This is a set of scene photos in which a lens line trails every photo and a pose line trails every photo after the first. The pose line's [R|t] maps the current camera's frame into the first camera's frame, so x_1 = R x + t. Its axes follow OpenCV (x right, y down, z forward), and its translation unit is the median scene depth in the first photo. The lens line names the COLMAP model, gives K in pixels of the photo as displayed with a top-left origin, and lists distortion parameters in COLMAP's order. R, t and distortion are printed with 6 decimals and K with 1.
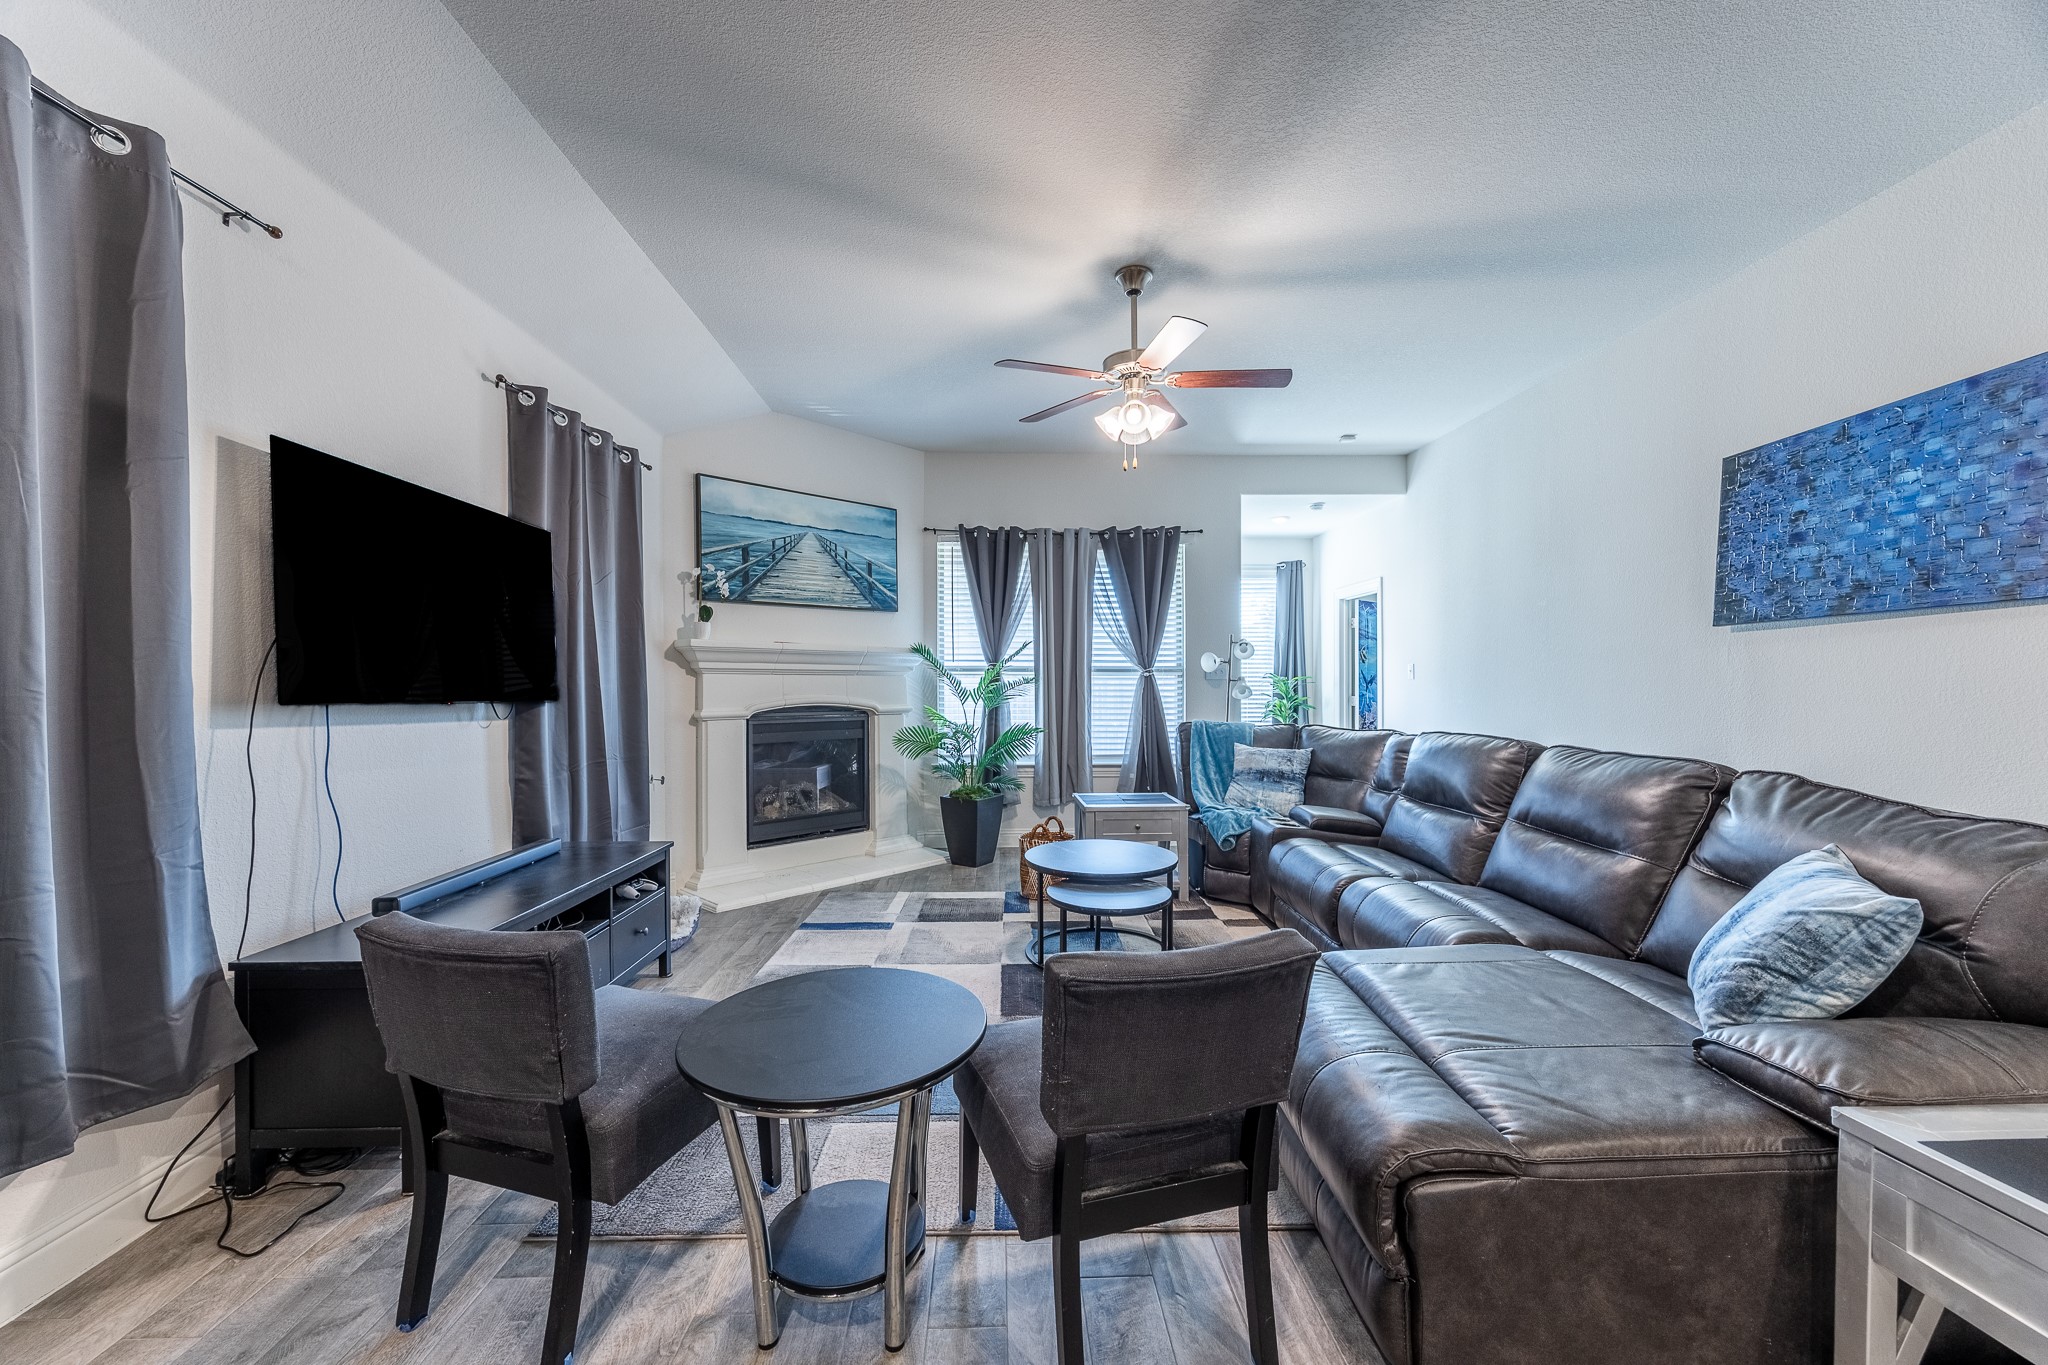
lens RADIAL K [[790.1, 0, 1025.3], [0, 790.1, 686.9], [0, 0, 1]] dist [0.000226, -0.000413]
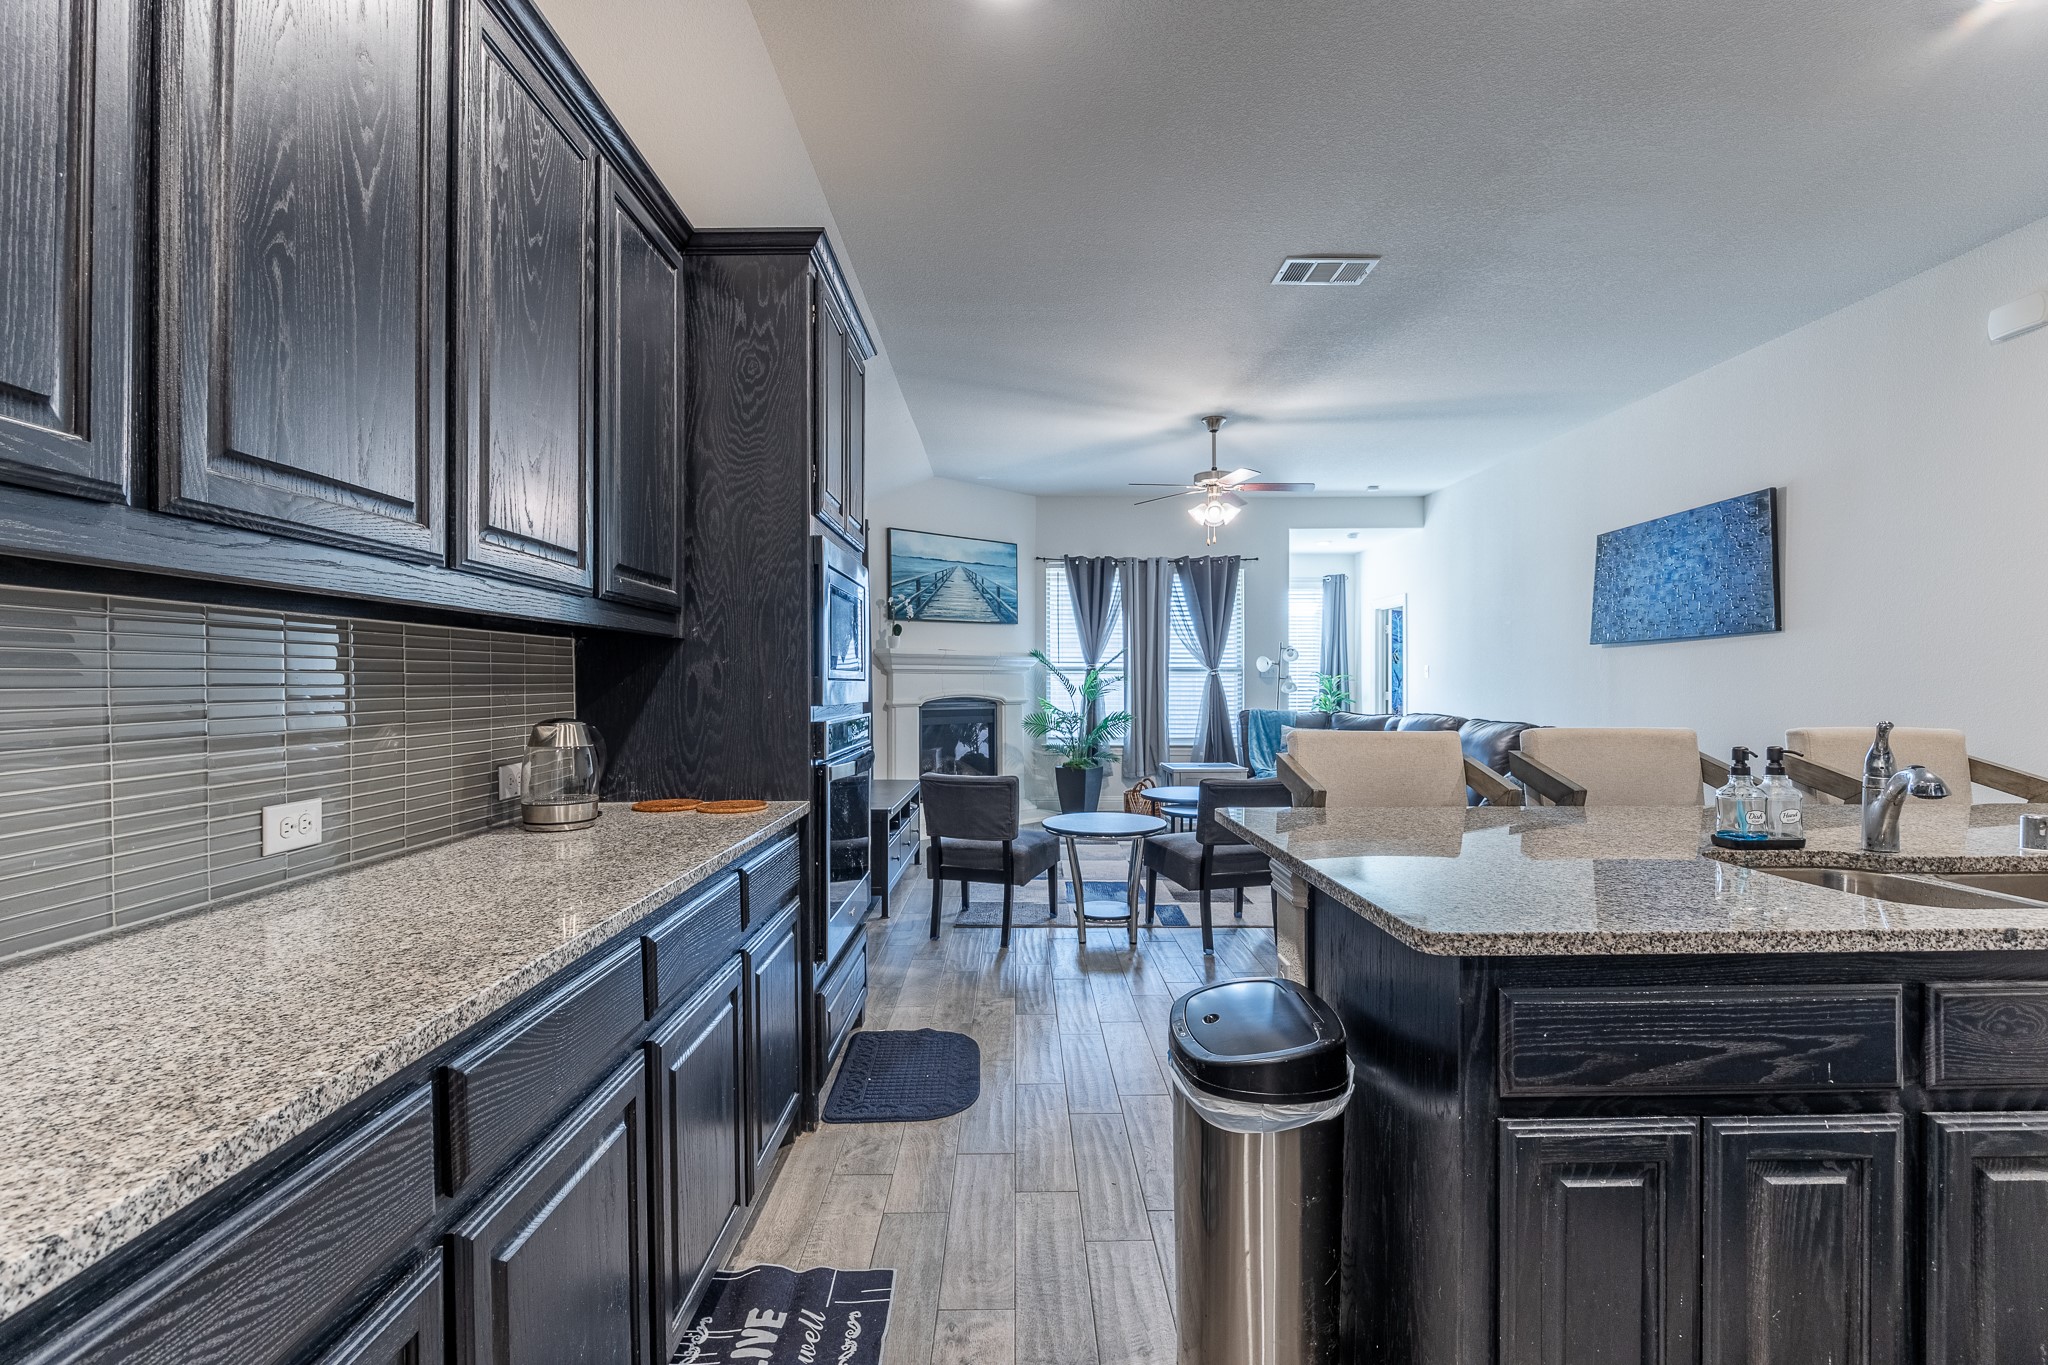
lens RADIAL K [[926.9, 0, 1023.8], [0, 926.9, 681.4], [0, 0, 1]] dist [-0.011208, 0.000031]
pose [[0.999618, 0.001871, -0.027577, -0.137529], [-0.001956, 0.999993, -0.003057, 0.002524], [0.027572, 0.003109, 0.999615, -0.619216]]
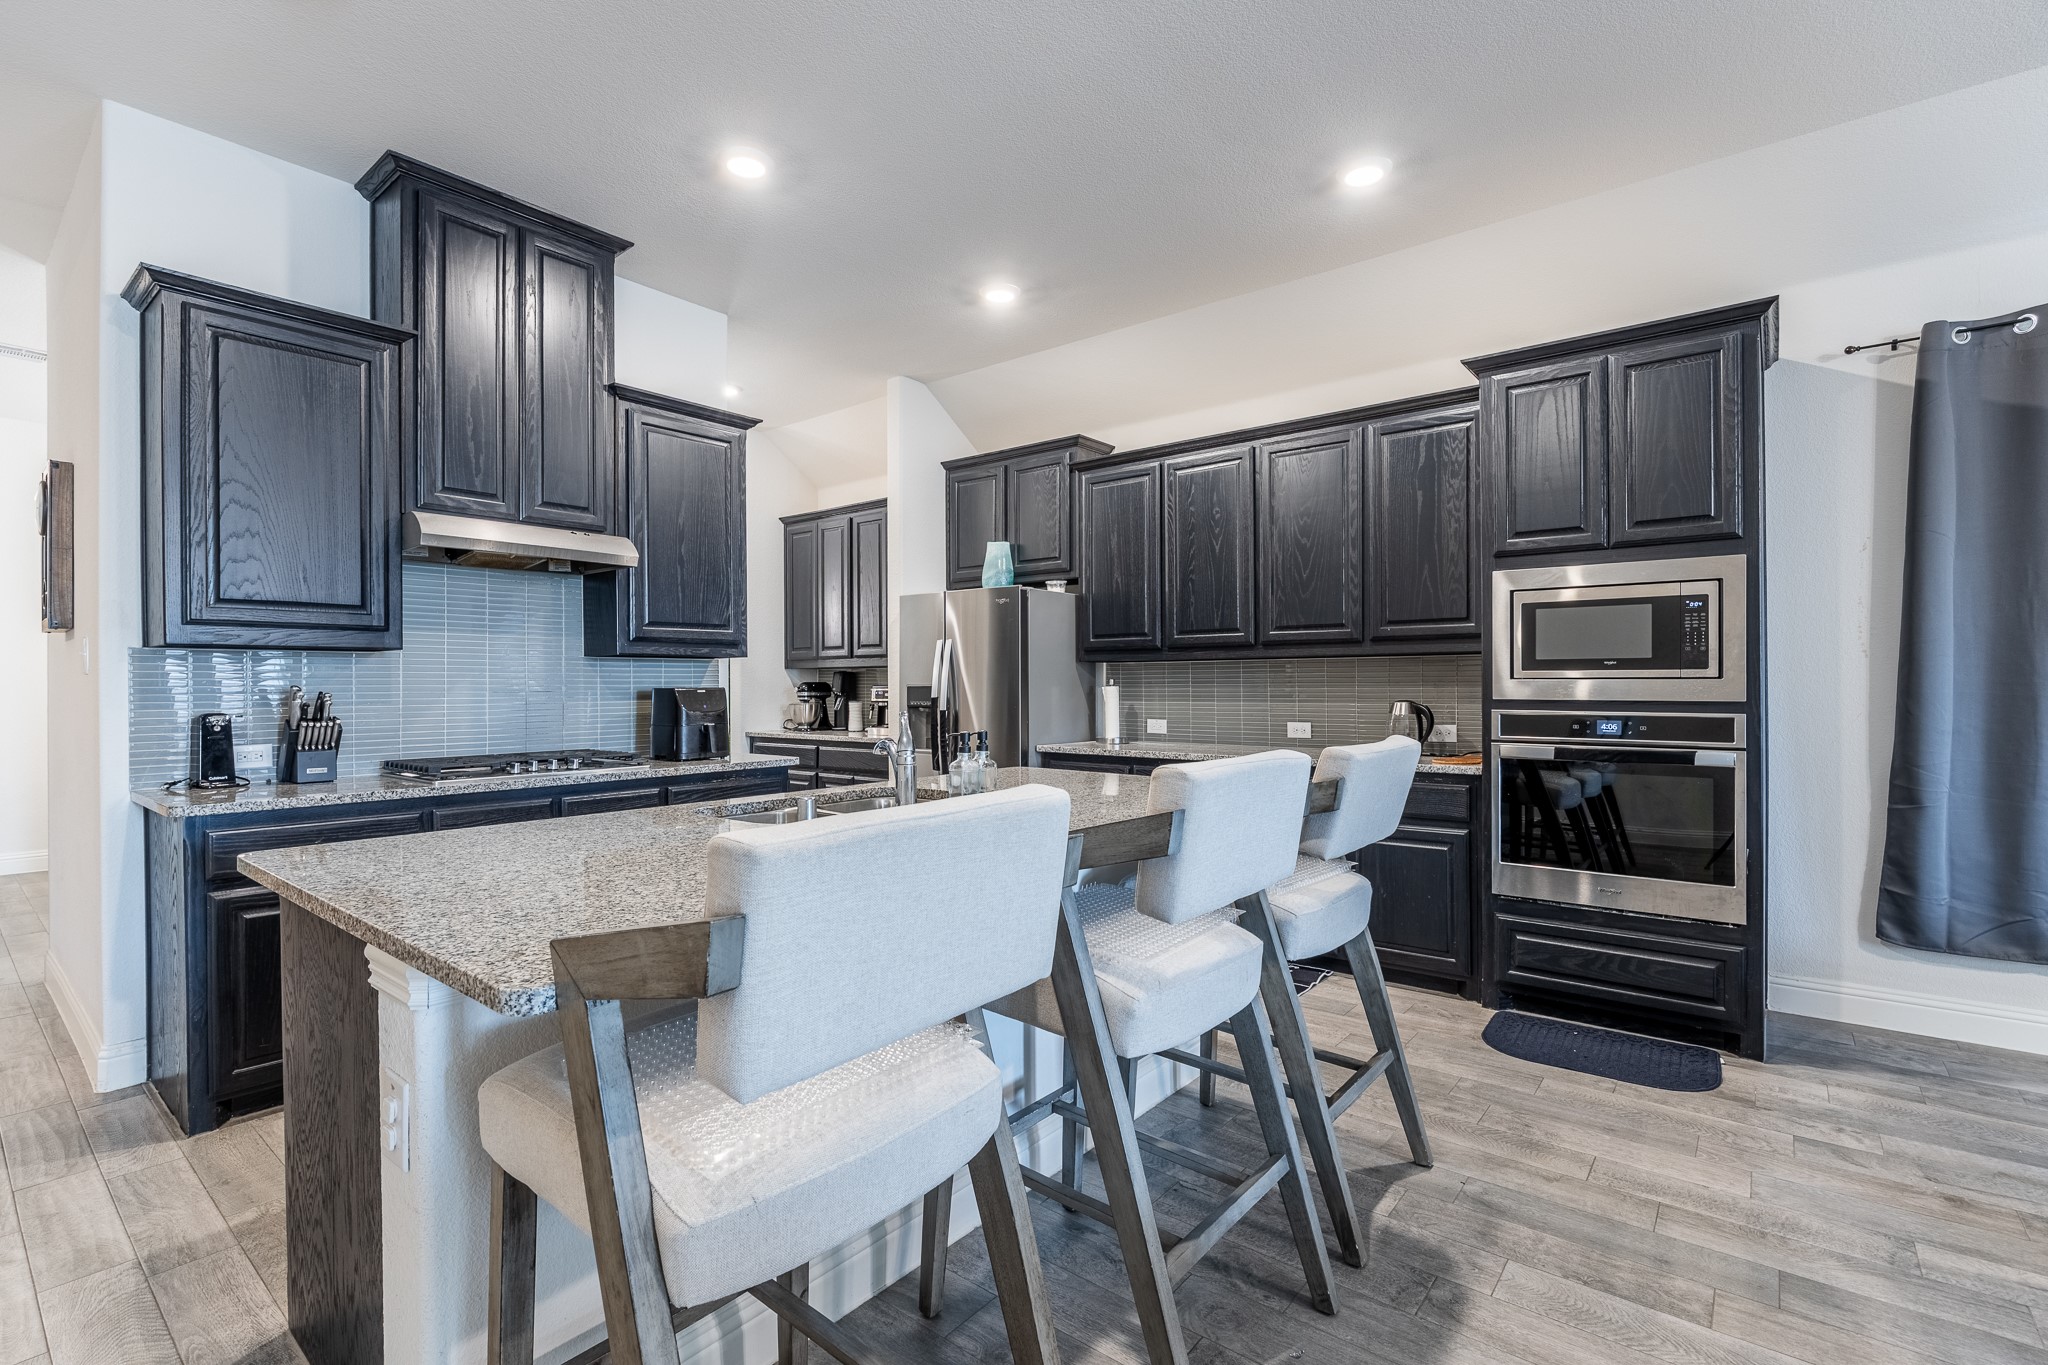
lens RADIAL K [[926.9, 0, 1026.2], [0, 926.9, 683.6], [0, 0, 1]] dist [-0.011208, 0.000031]
pose [[-0.657922, 0.003982, -0.753076, 0.530116], [0.003297, 0.999992, 0.002406, 0.000166], [0.753079, -0.000900, -0.657929, 0.132856]]
